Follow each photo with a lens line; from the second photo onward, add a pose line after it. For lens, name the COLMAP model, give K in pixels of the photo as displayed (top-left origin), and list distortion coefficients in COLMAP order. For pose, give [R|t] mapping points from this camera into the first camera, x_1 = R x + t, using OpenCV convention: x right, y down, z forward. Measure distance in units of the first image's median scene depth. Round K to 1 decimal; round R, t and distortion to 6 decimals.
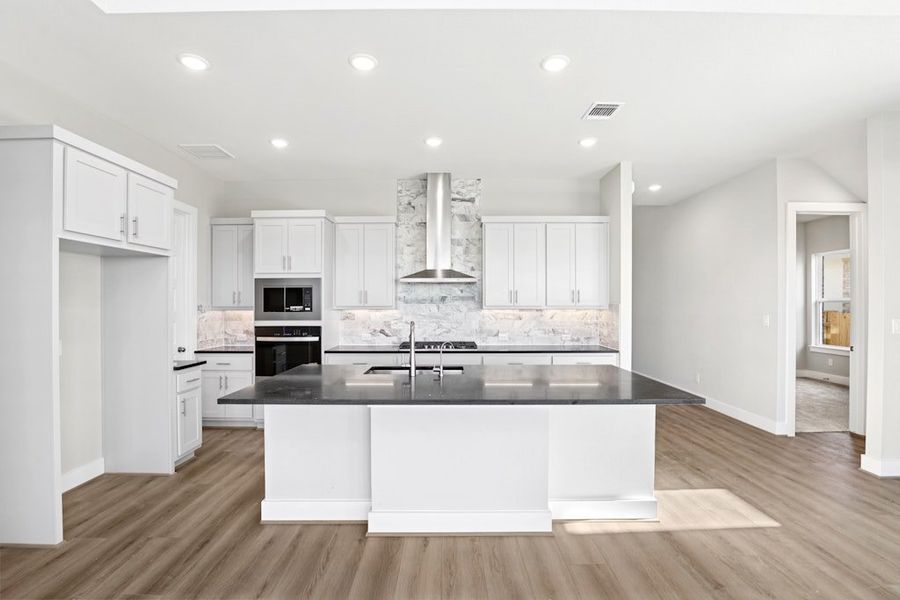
lens RADIAL K [[415.8, 0, 444.2], [0, 415.8, 304.9], [0, 0, 1]] dist [-0.008324, -0.000065]
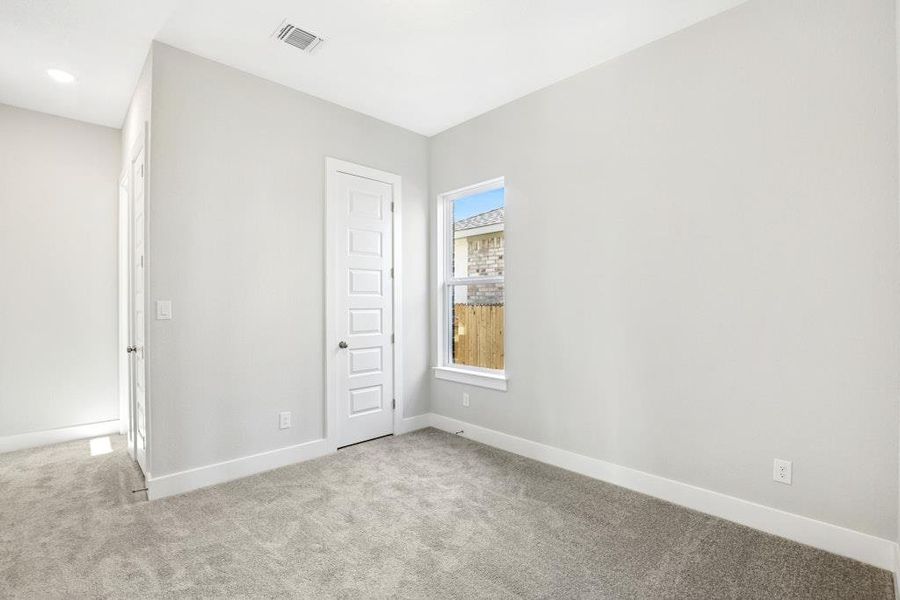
lens RADIAL K [[415.8, 0, 449.7], [0, 415.8, 302.1], [0, 0, 1]] dist [-0.008324, -0.000065]
pose [[0.729057, -0.001794, 0.684451, 0.513238], [0.007824, 0.999953, -0.005713, 0.020256], [-0.684408, 0.009520, 0.729037, 0.574628]]
